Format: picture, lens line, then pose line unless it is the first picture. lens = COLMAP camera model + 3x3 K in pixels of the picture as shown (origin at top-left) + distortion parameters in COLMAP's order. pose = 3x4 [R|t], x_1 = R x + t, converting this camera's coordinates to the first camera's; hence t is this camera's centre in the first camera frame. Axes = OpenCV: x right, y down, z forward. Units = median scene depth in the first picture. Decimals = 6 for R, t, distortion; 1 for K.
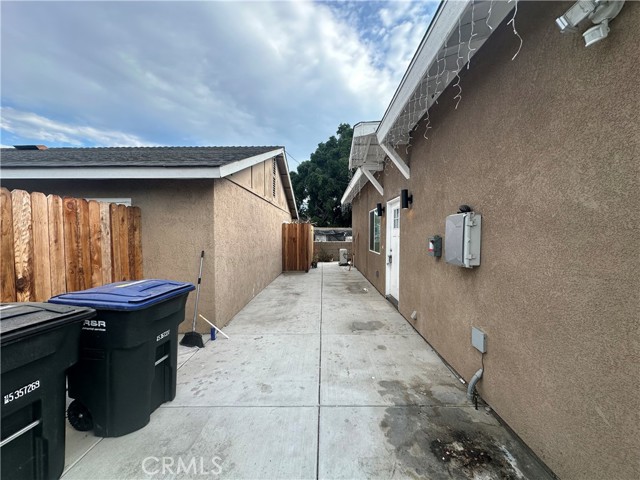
lens RADIAL K [[255.4, 0, 319.1], [0, 255.4, 240.5], [0, 0, 1]] dist [-0.004485, 0.000865]
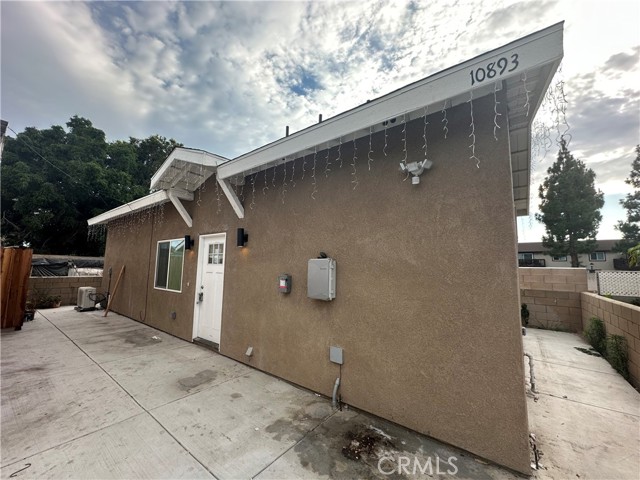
lens RADIAL K [[255.4, 0, 319.9], [0, 255.4, 239.6], [0, 0, 1]] dist [-0.004485, 0.000865]
pose [[0.596049, 0.095728, 0.797221, -0.382700], [0.005191, 0.992388, -0.123045, -0.030866], [-0.802931, 0.077479, 0.591015, 0.169288]]
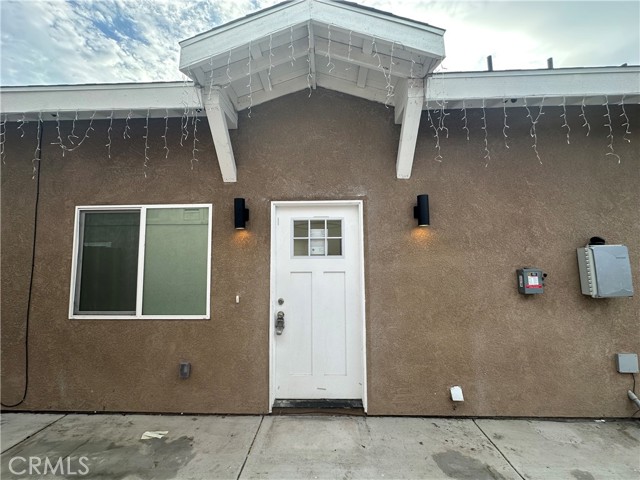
lens RADIAL K [[255.4, 0, 321.0], [0, 255.4, 238.7], [0, 0, 1]] dist [-0.004485, 0.000865]
pose [[0.016997, 0.080417, 0.996616, -0.360125], [0.036245, 0.996056, -0.080990, -0.067642], [-0.999198, 0.037498, 0.014015, 1.600530]]
